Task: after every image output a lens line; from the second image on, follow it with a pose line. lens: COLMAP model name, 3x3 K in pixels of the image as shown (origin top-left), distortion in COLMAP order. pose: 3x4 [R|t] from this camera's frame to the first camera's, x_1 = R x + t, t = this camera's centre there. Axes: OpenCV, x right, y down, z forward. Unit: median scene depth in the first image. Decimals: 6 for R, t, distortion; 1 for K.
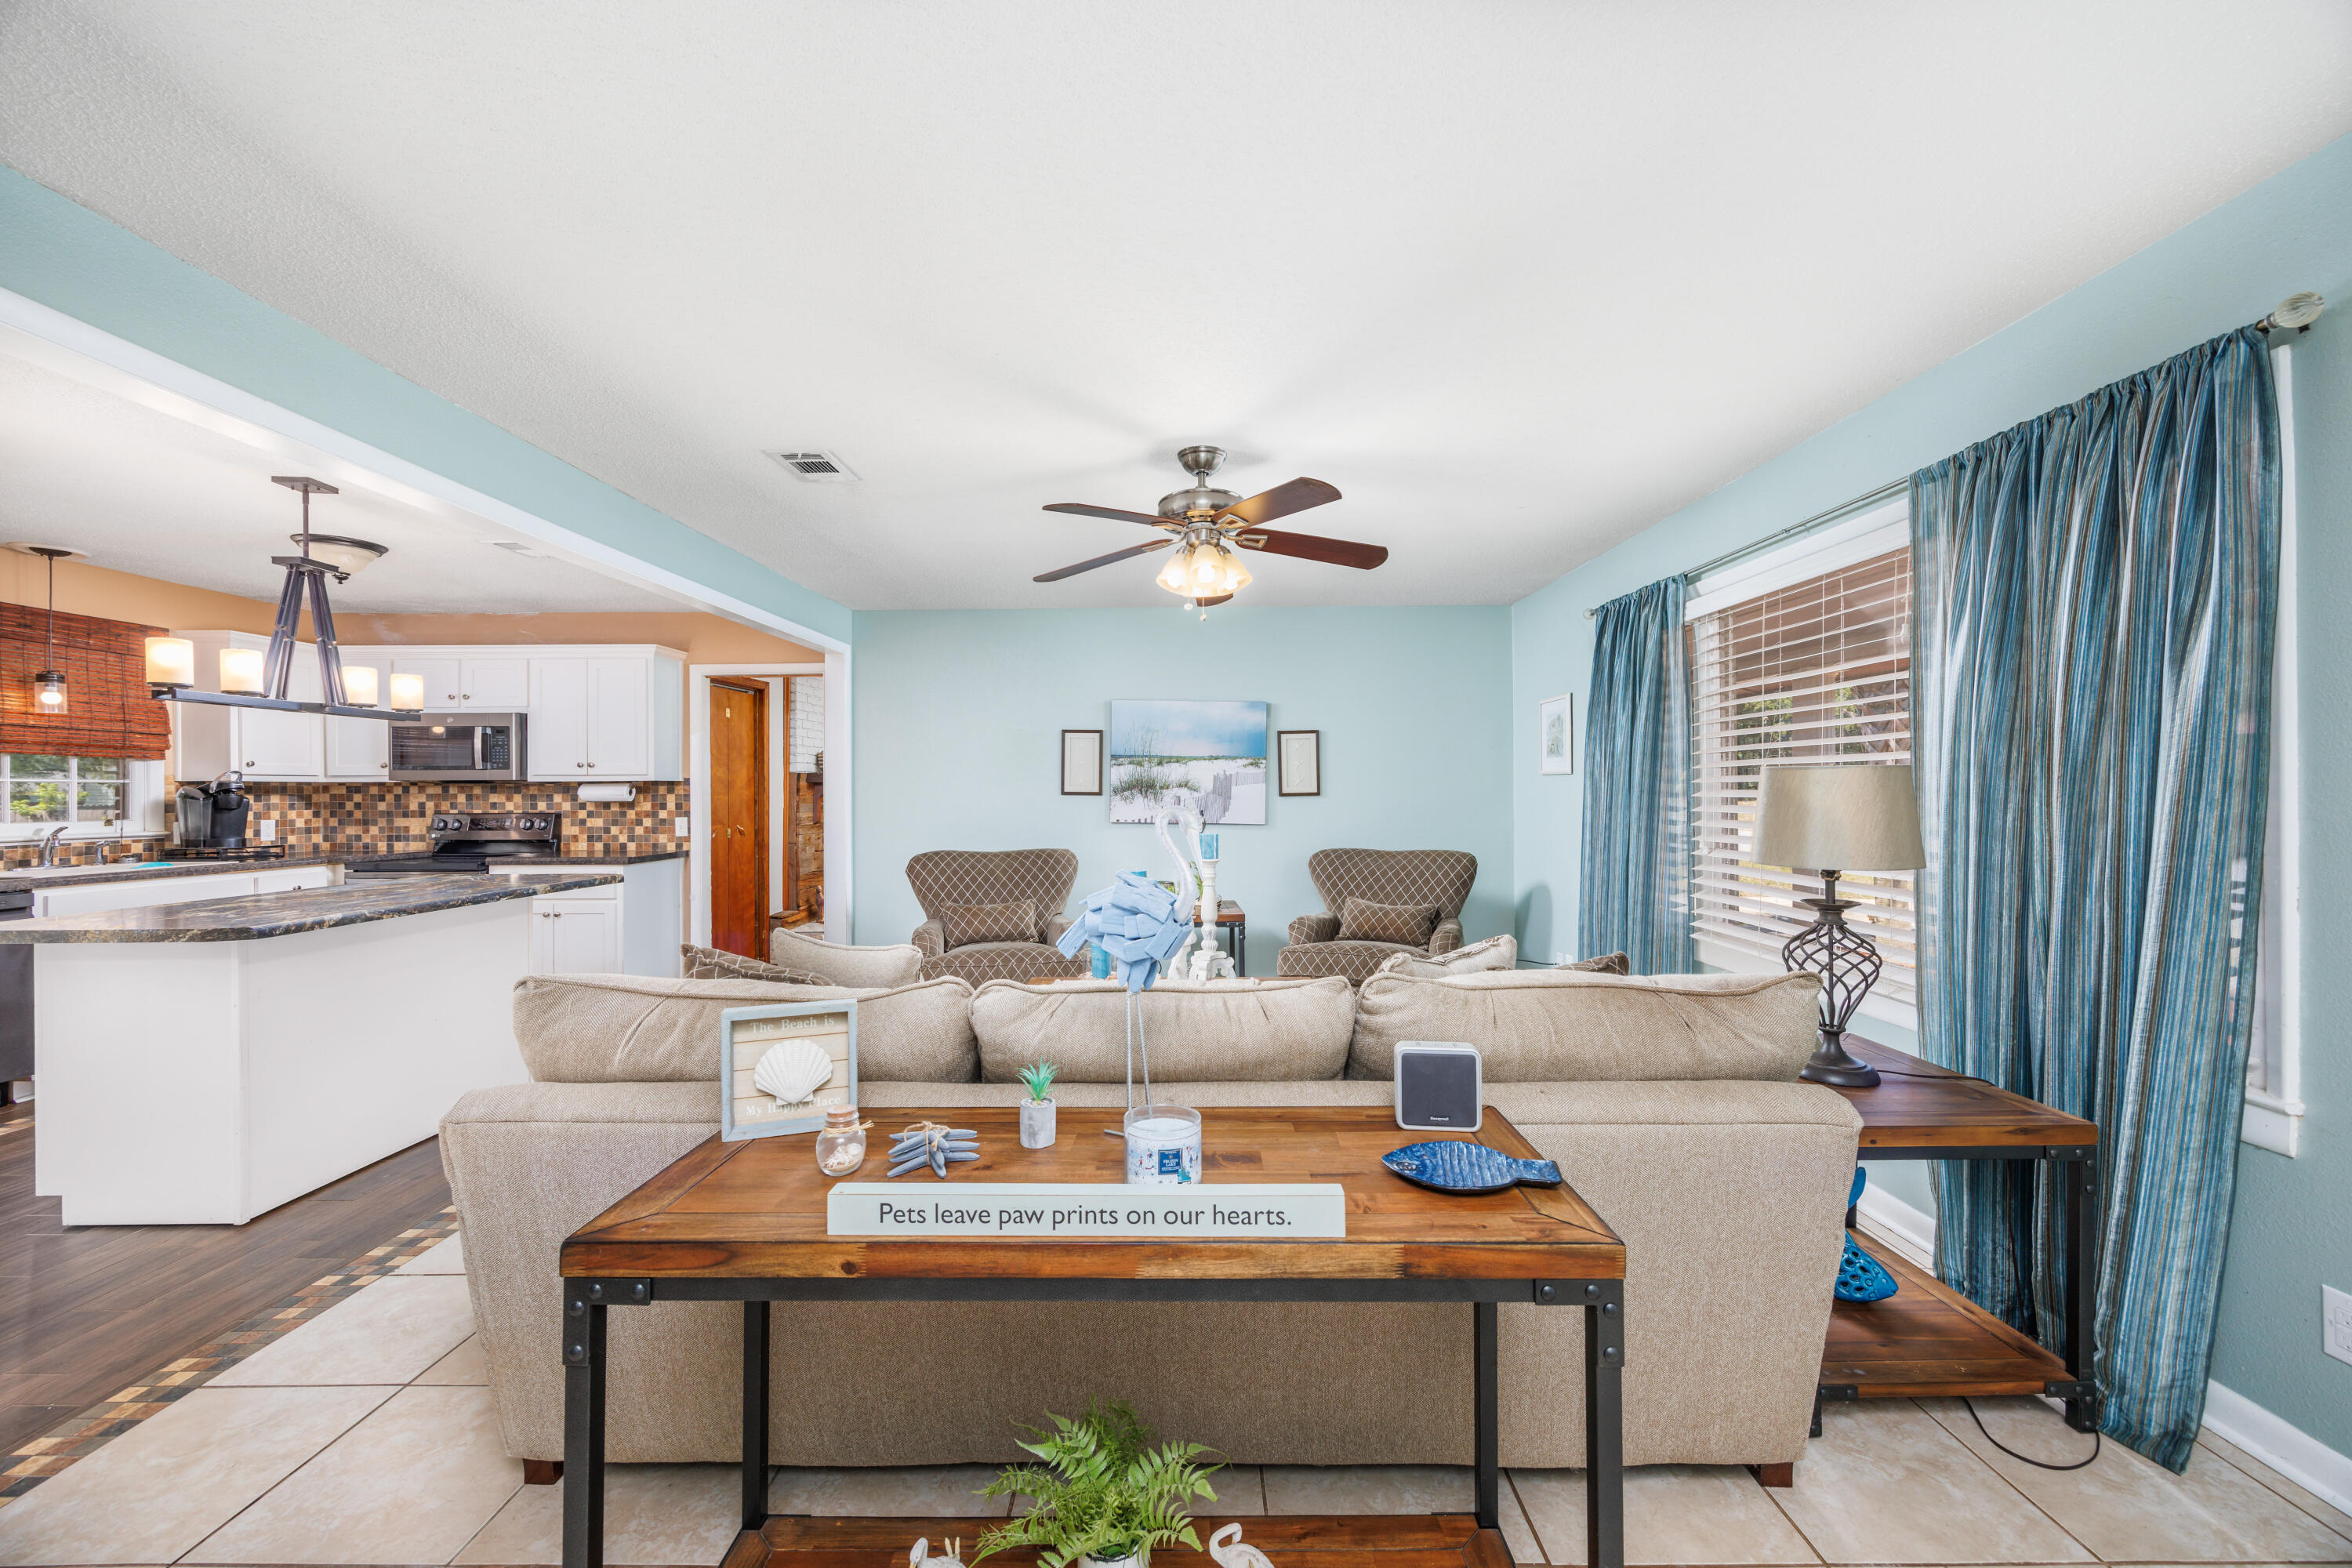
lens RADIAL K [[905.4, 0, 1184.2], [0, 905.4, 790.2], [0, 0, 1]] dist [-0.003089, -0.000072]
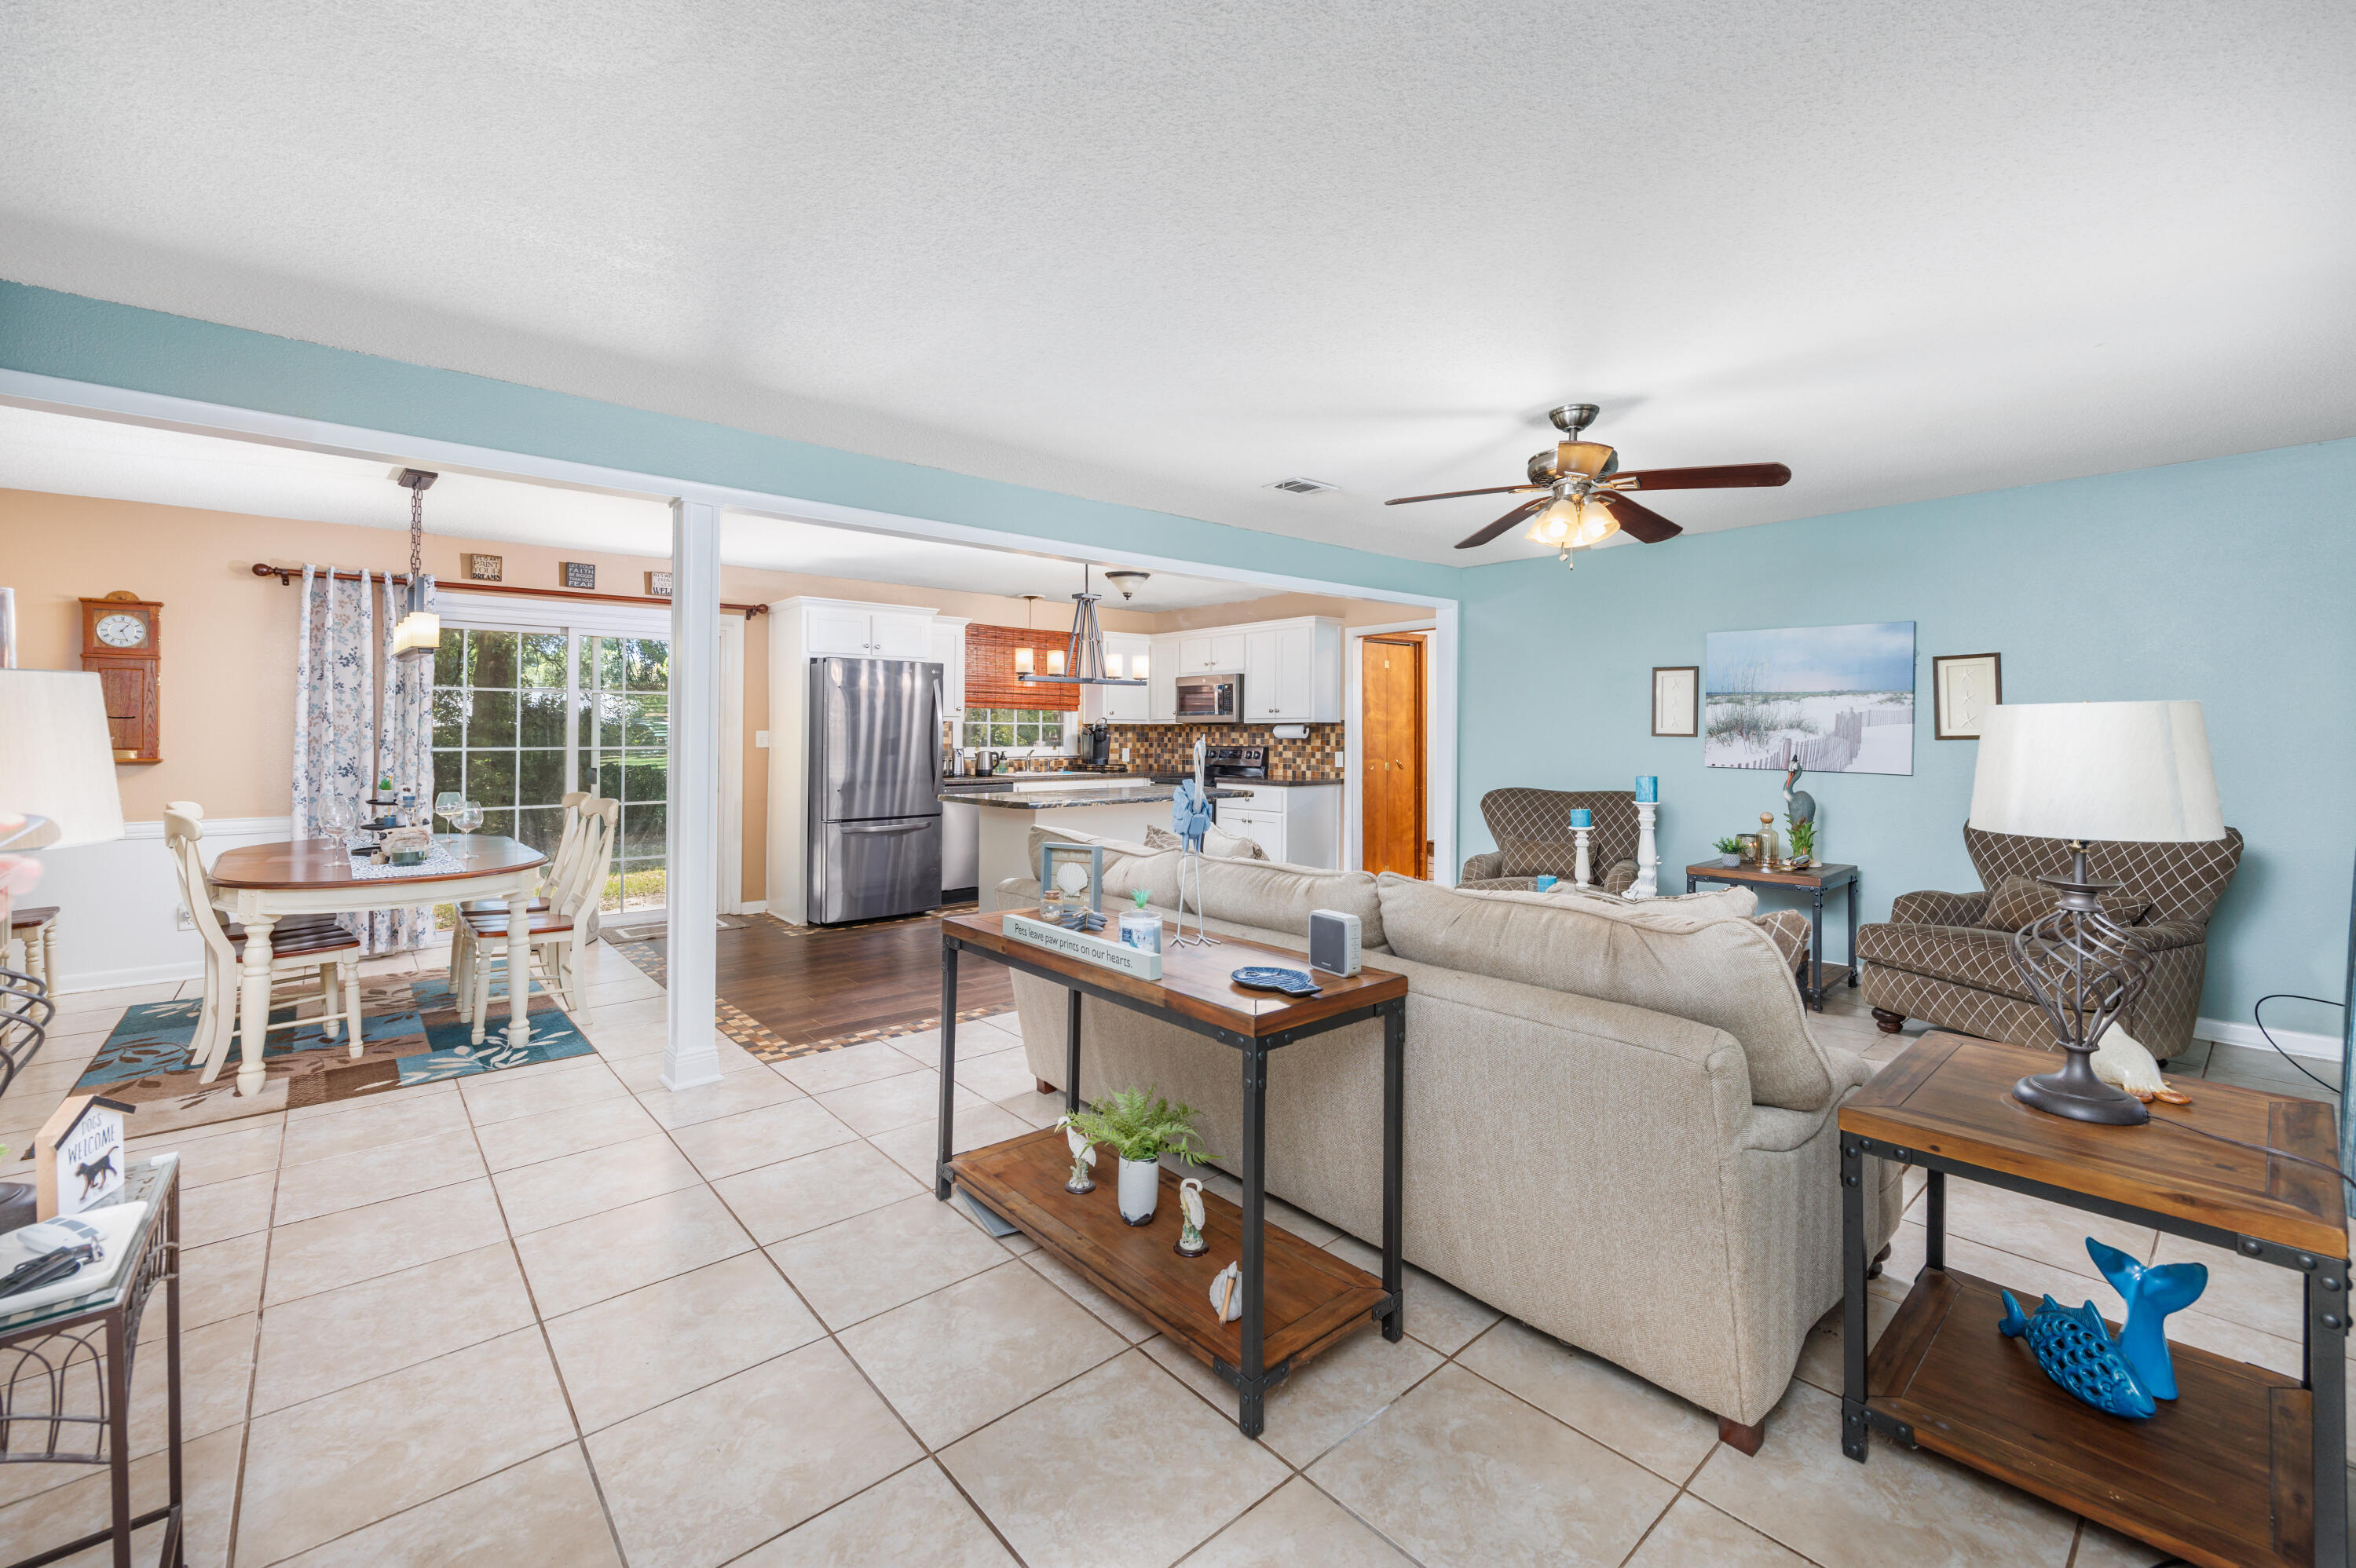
lens RADIAL K [[970.1, 0, 1184.0], [0, 970.1, 723.6], [0, 0, 1]] dist [-0.001651, -0.000040]
pose [[0.660735, -0.002173, -0.750616, 0.314729], [-0.003230, 0.999978, -0.005738, -0.000422], [0.750612, 0.006216, 0.660714, -0.041033]]
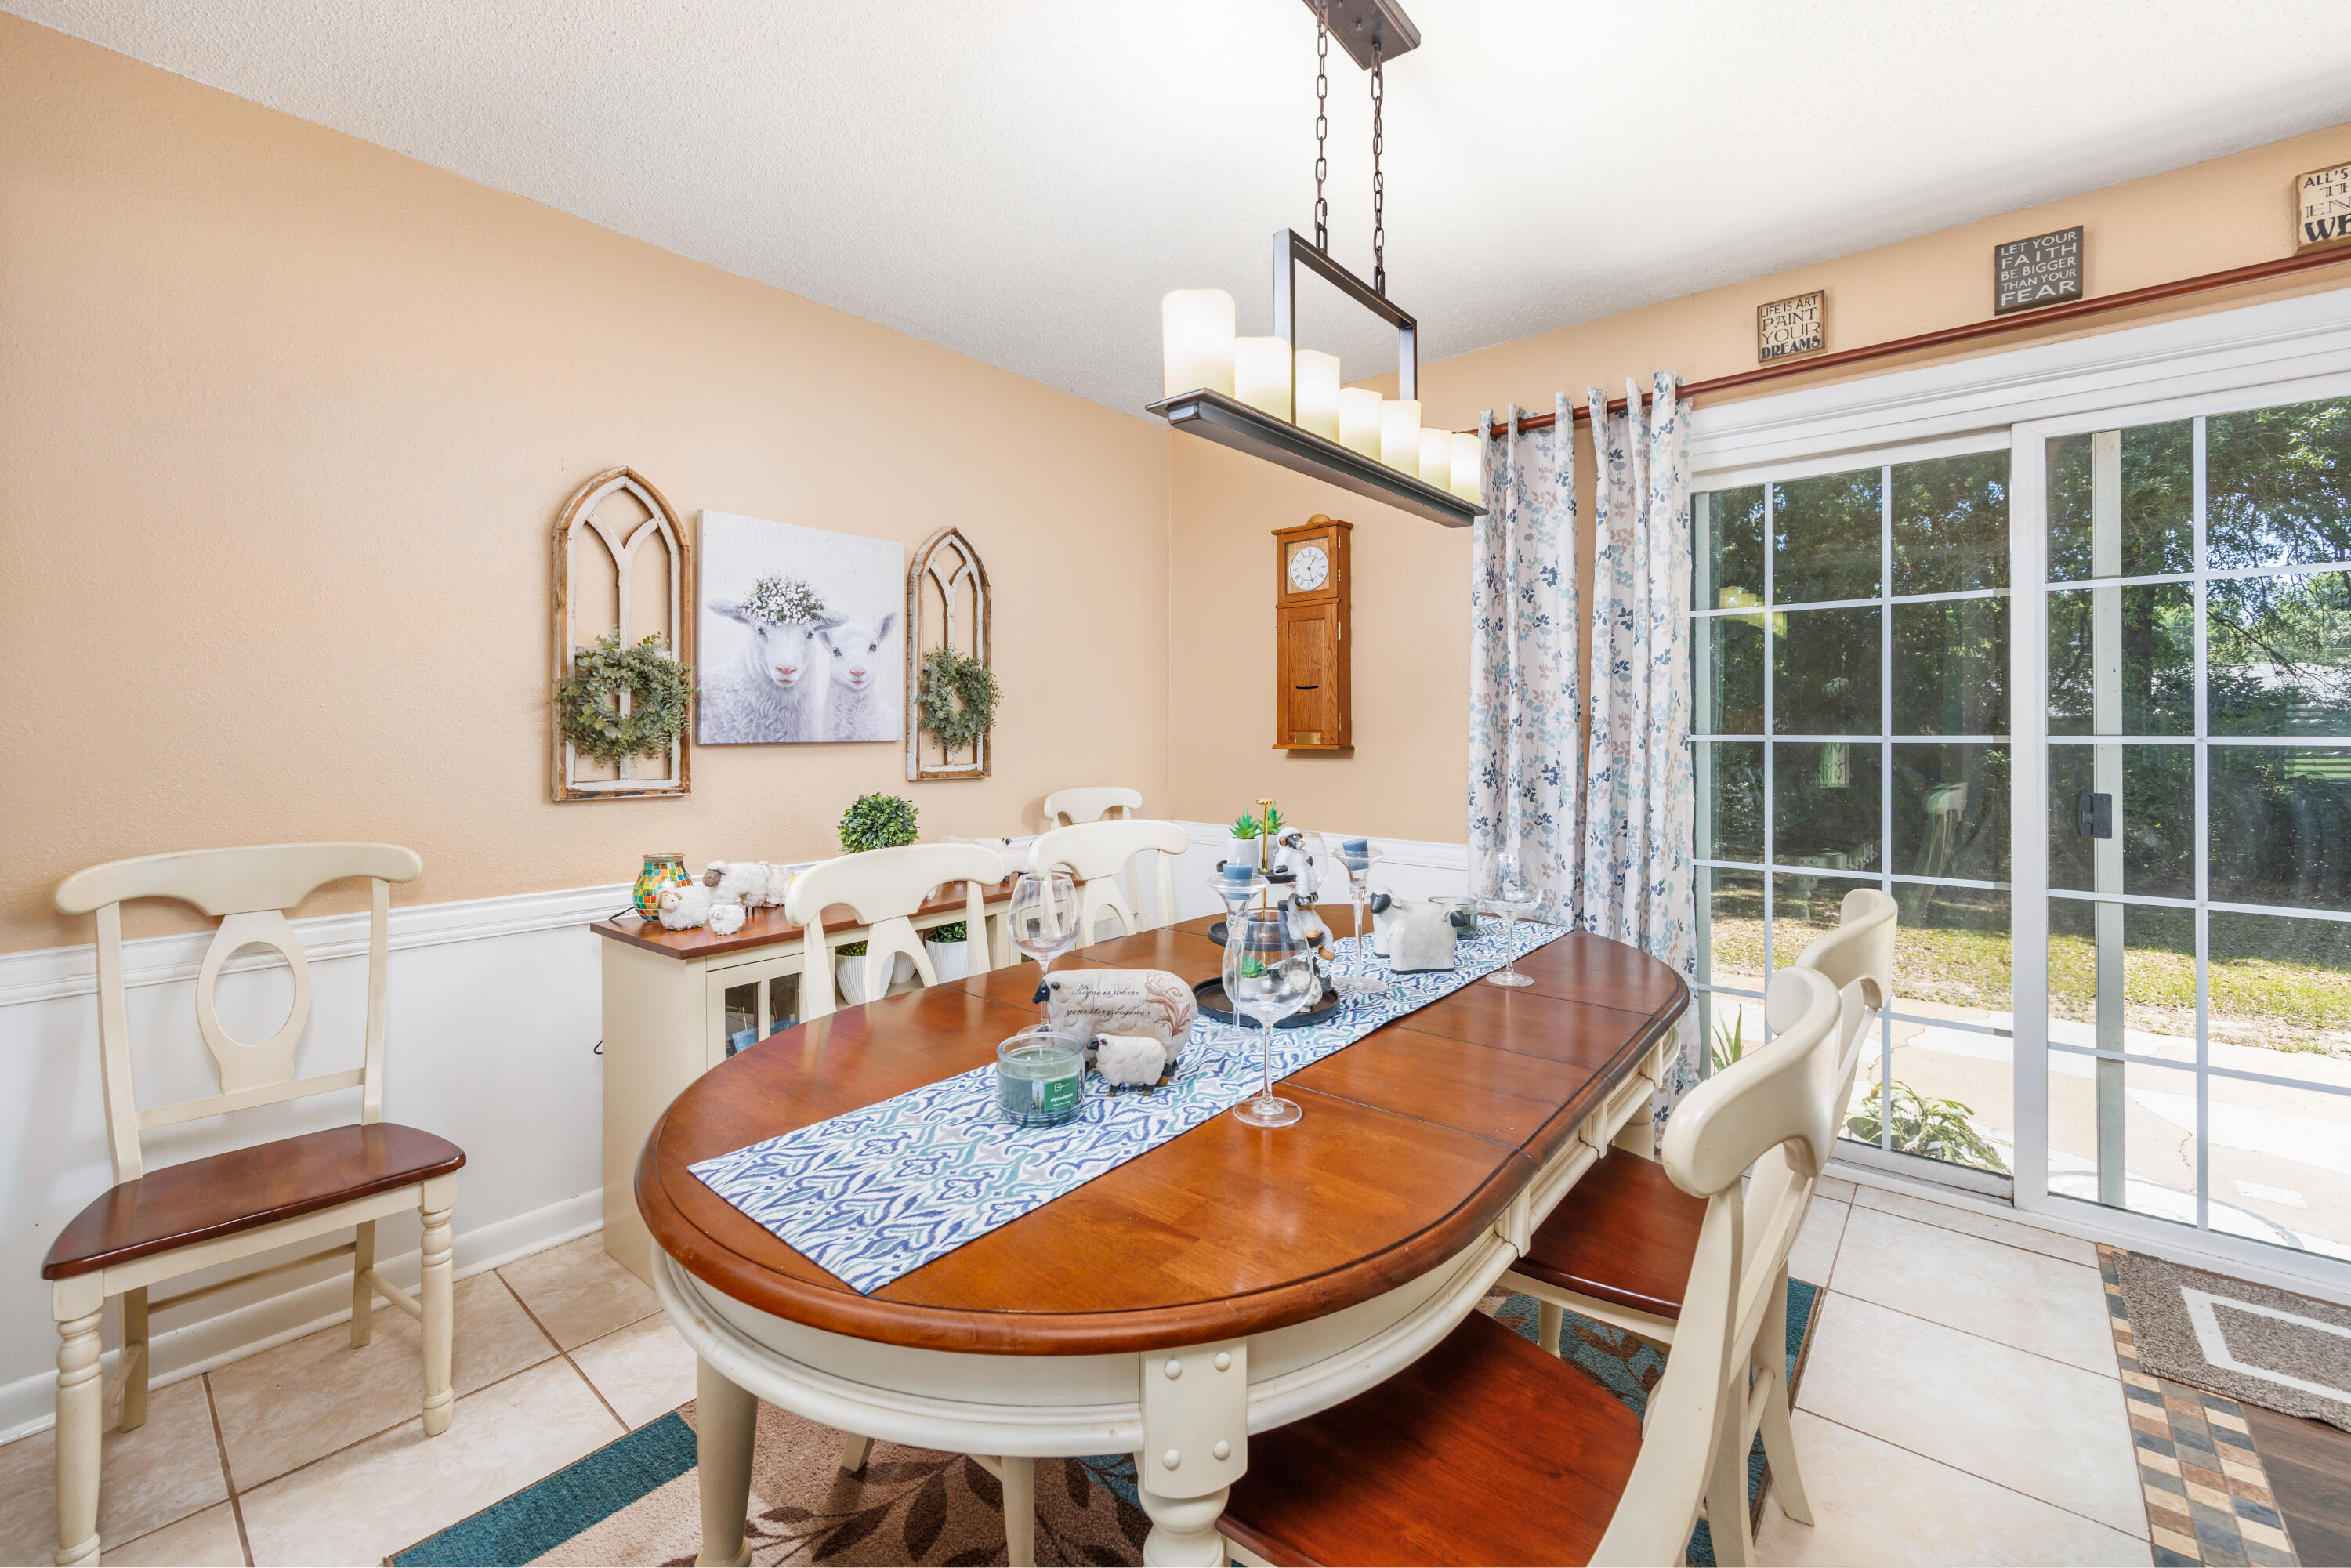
lens RADIAL K [[968.1, 0, 1181.5], [0, 968.1, 723.8], [0, 0, 1]] dist [-0.001651, -0.000040]
pose [[-0.646502, 0.006222, -0.762887, -0.444766], [0.004779, 0.999980, 0.004106, 0.013134], [0.762897, -0.000991, -0.646519, 0.165614]]
